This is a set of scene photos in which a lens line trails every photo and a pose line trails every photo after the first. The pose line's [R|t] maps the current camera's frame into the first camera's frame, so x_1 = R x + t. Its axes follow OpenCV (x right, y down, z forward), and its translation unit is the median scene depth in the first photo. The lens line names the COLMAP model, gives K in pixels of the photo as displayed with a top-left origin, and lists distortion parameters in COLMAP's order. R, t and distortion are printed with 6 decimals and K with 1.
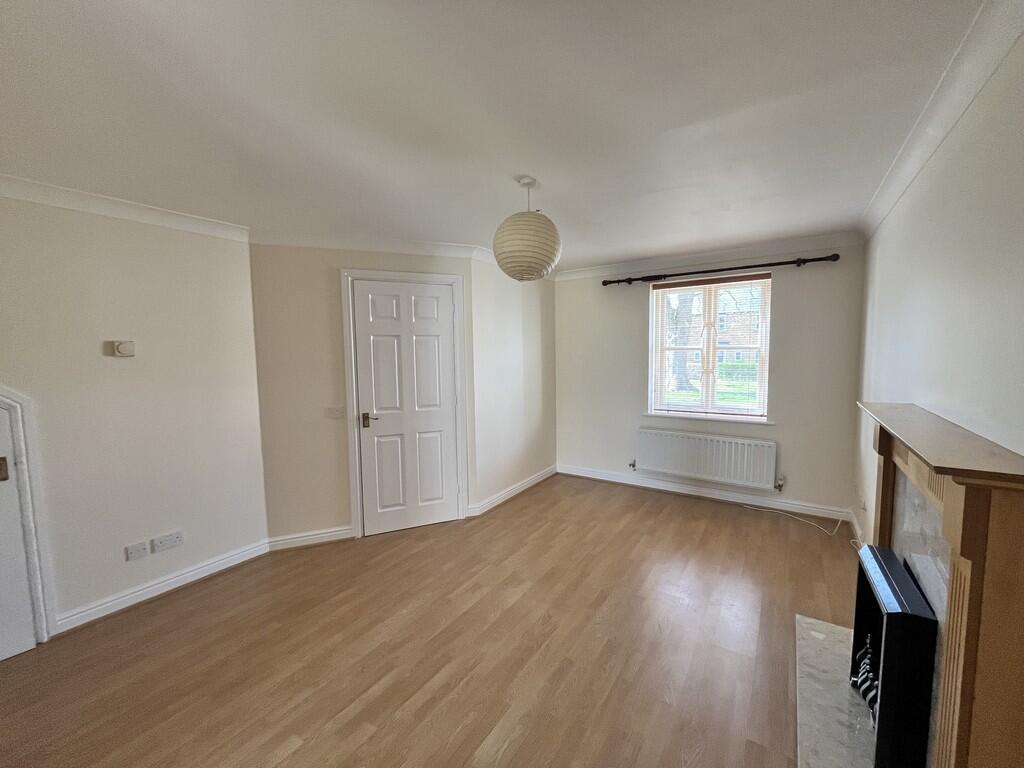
lens RADIAL K [[415.4, 0, 512.0], [0, 415.4, 384.0], [0, 0, 1]] dist [0.000382, 0.000304]
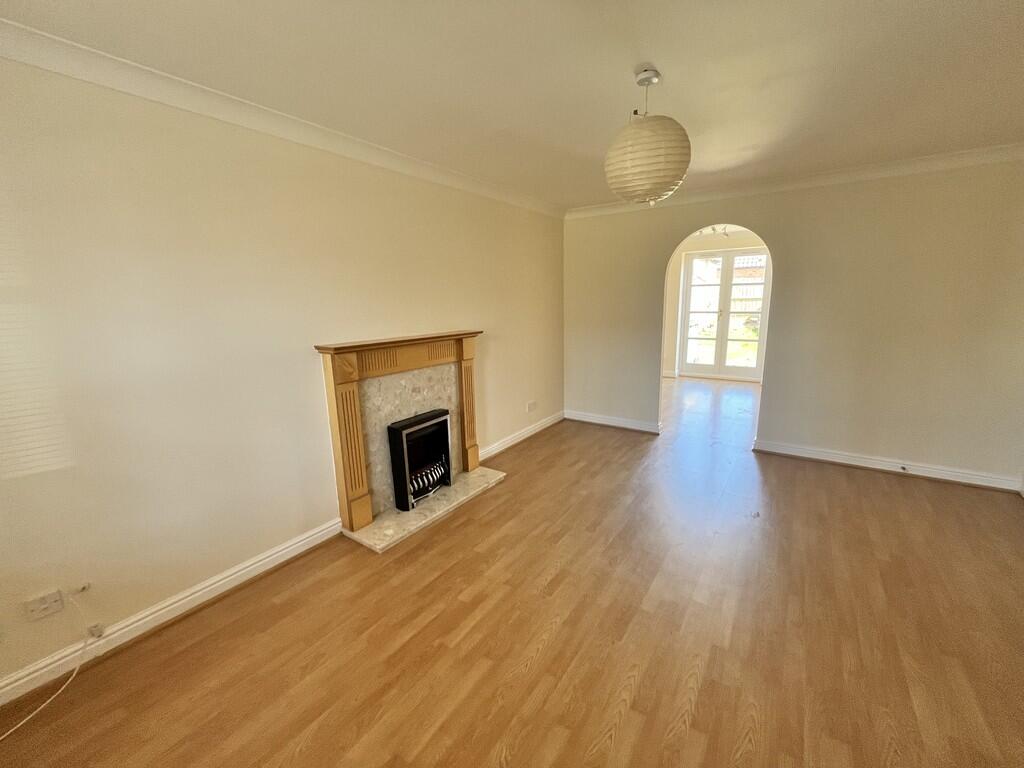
lens RADIAL K [[415.4, 0, 512.0], [0, 415.4, 384.0], [0, 0, 1]] dist [0.000382, 0.000304]
pose [[-0.999071, 0.034812, 0.025393, 0.281144], [0.040532, 0.959242, 0.279663, -0.138458], [-0.014623, 0.280433, -0.959762, 1.812937]]
